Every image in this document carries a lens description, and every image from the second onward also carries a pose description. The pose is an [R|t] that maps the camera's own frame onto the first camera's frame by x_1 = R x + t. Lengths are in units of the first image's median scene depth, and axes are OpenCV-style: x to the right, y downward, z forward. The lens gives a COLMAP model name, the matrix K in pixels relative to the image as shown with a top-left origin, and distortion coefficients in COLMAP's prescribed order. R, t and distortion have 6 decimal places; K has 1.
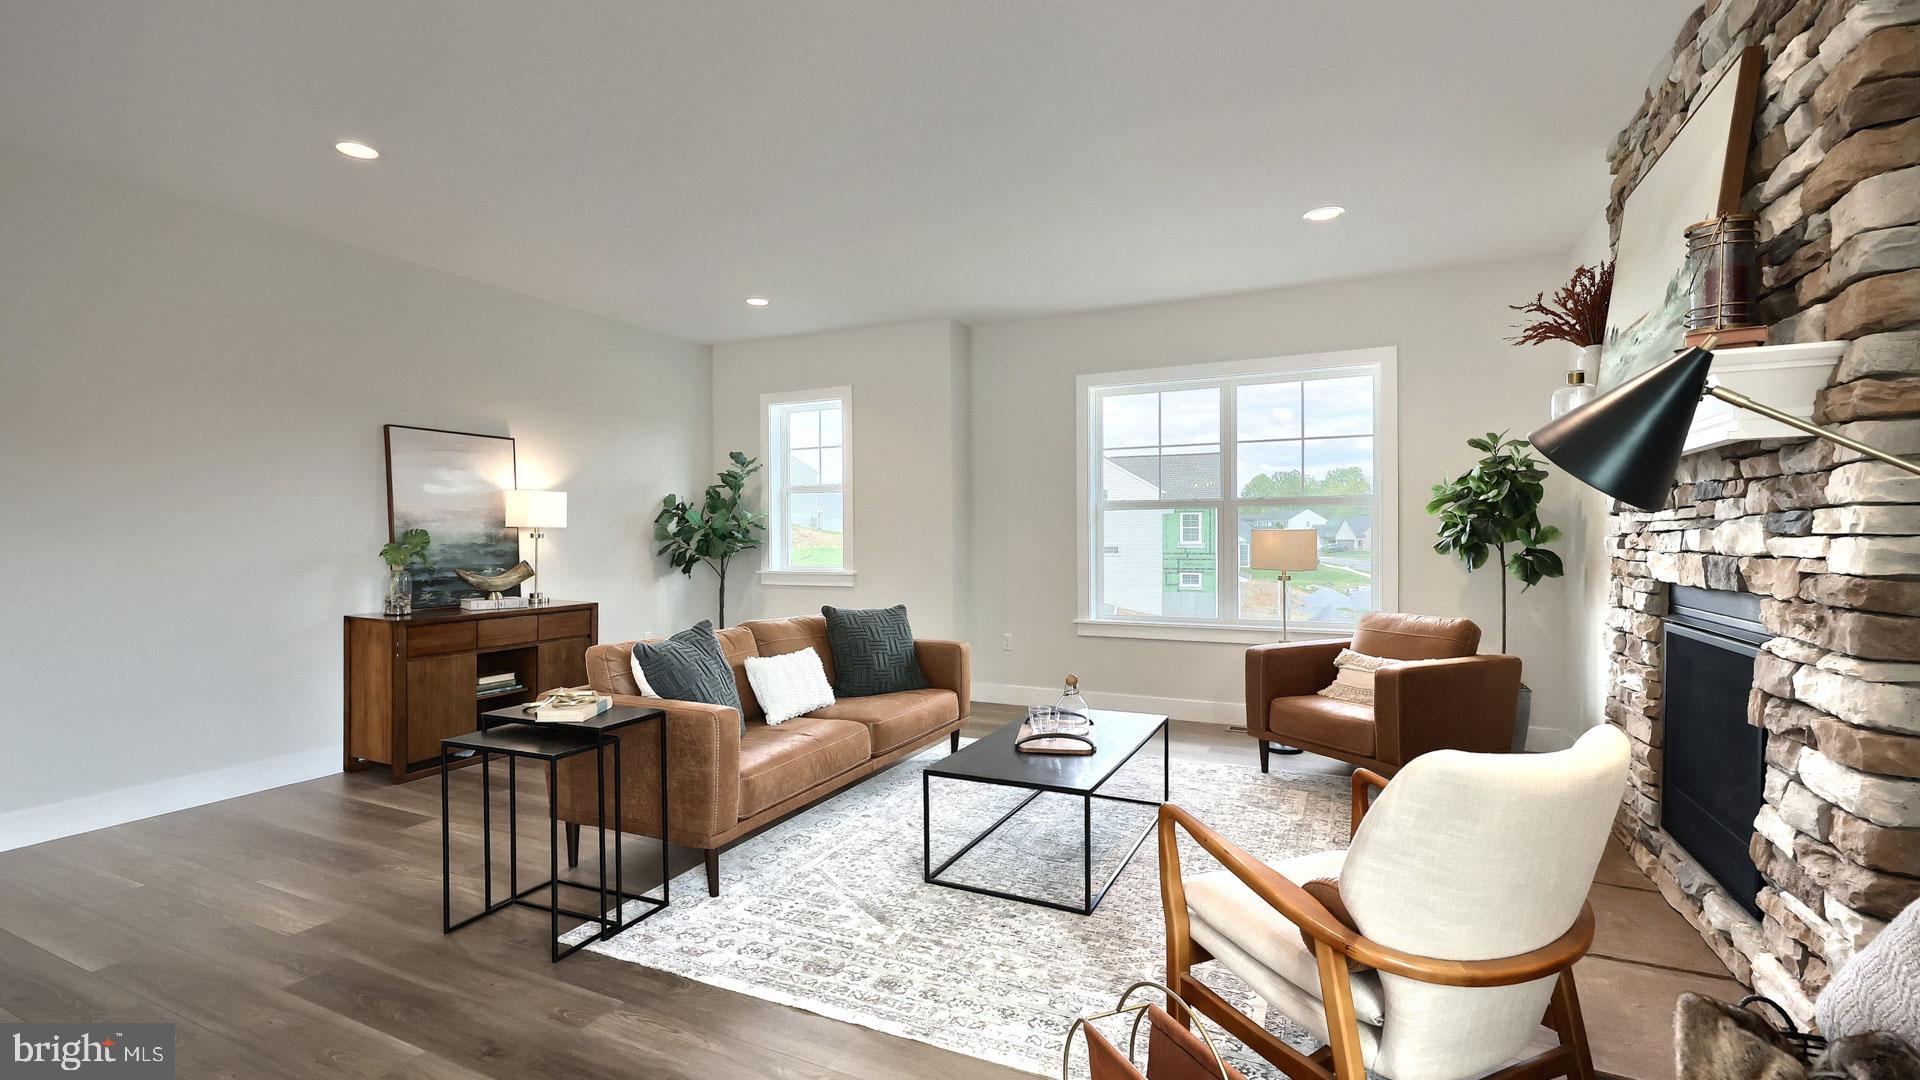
lens RADIAL K [[863.9, 0, 901.1], [0, 863.9, 547.5], [0, 0, 1]] dist [0.000471, -0.000069]
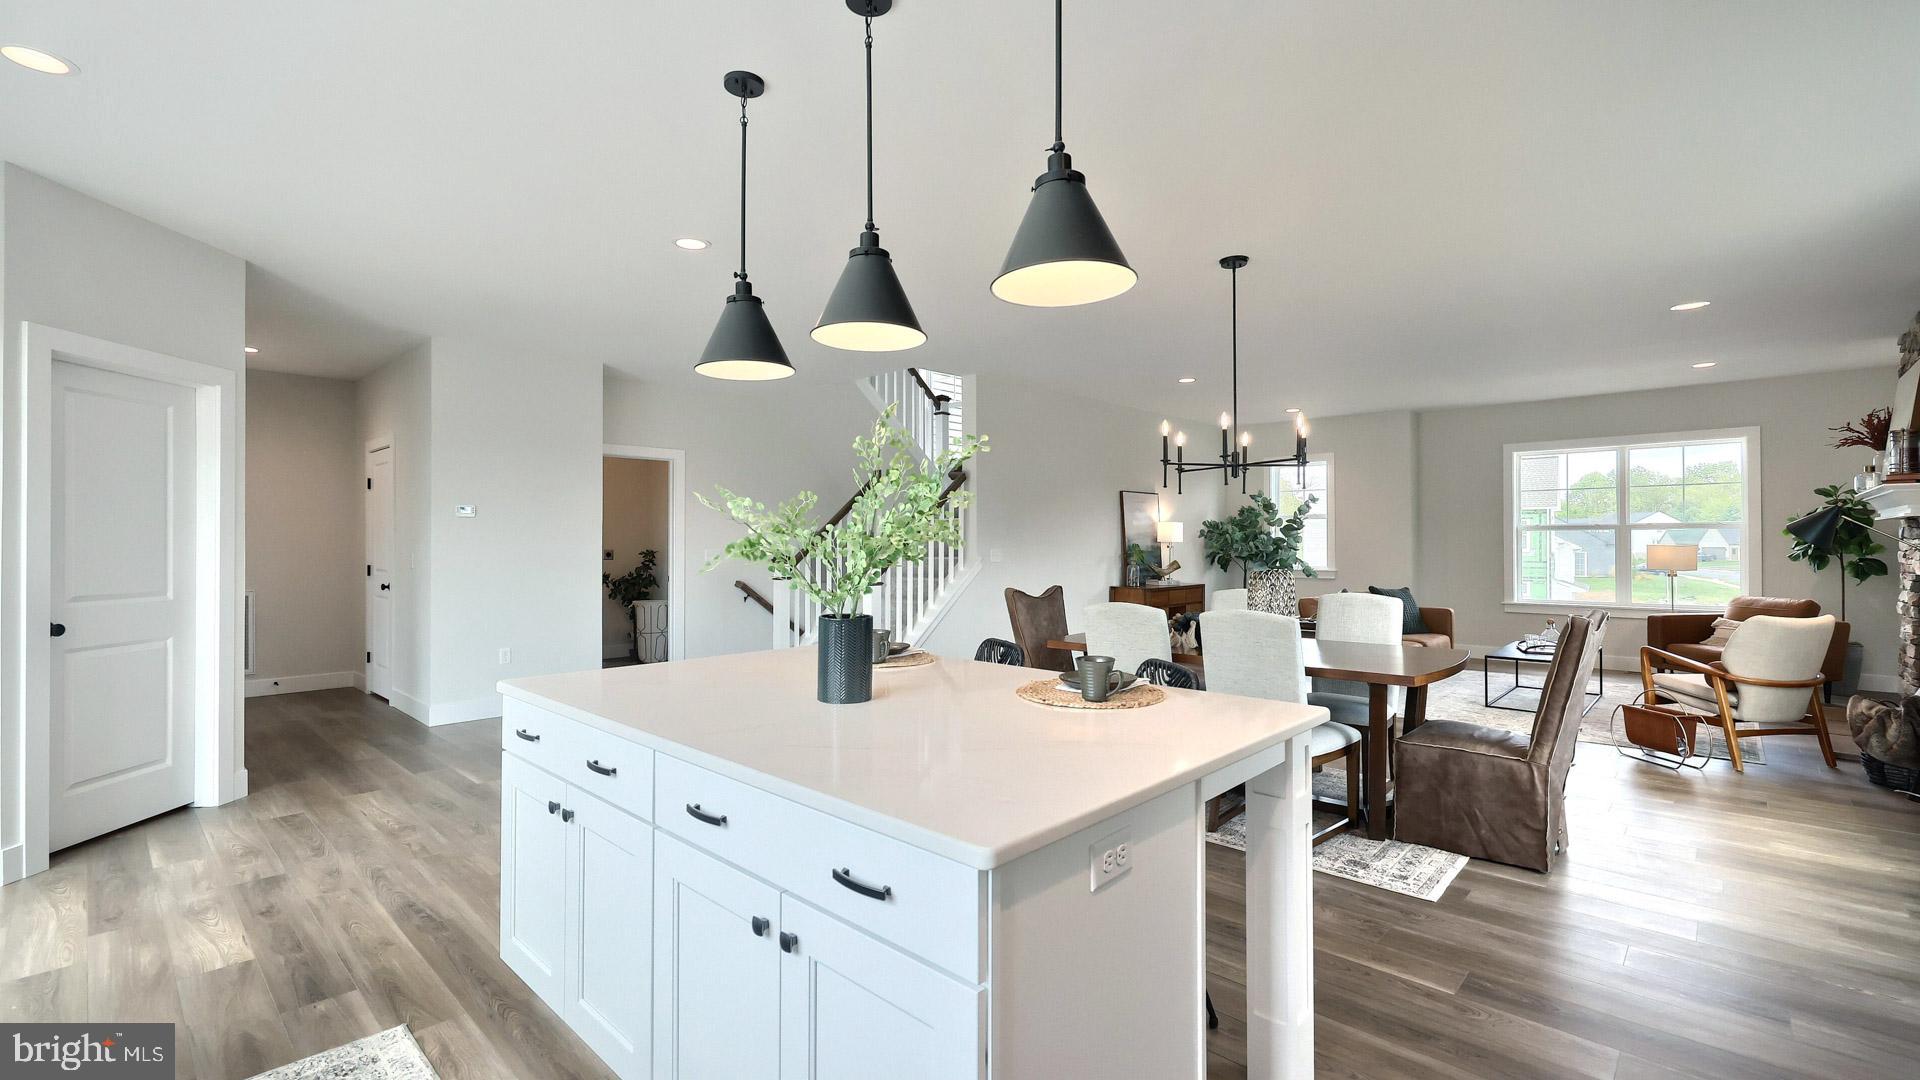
lens RADIAL K [[825.5, 0, 910.6], [0, 825.5, 542.5], [0, 0, 1]] dist [-0.000314, -0.000127]
pose [[0.956447, 0.002976, -0.291891, -0.502090], [-0.007074, 0.999891, -0.012984, 0.004606], [0.291821, 0.014483, 0.956363, -0.955741]]
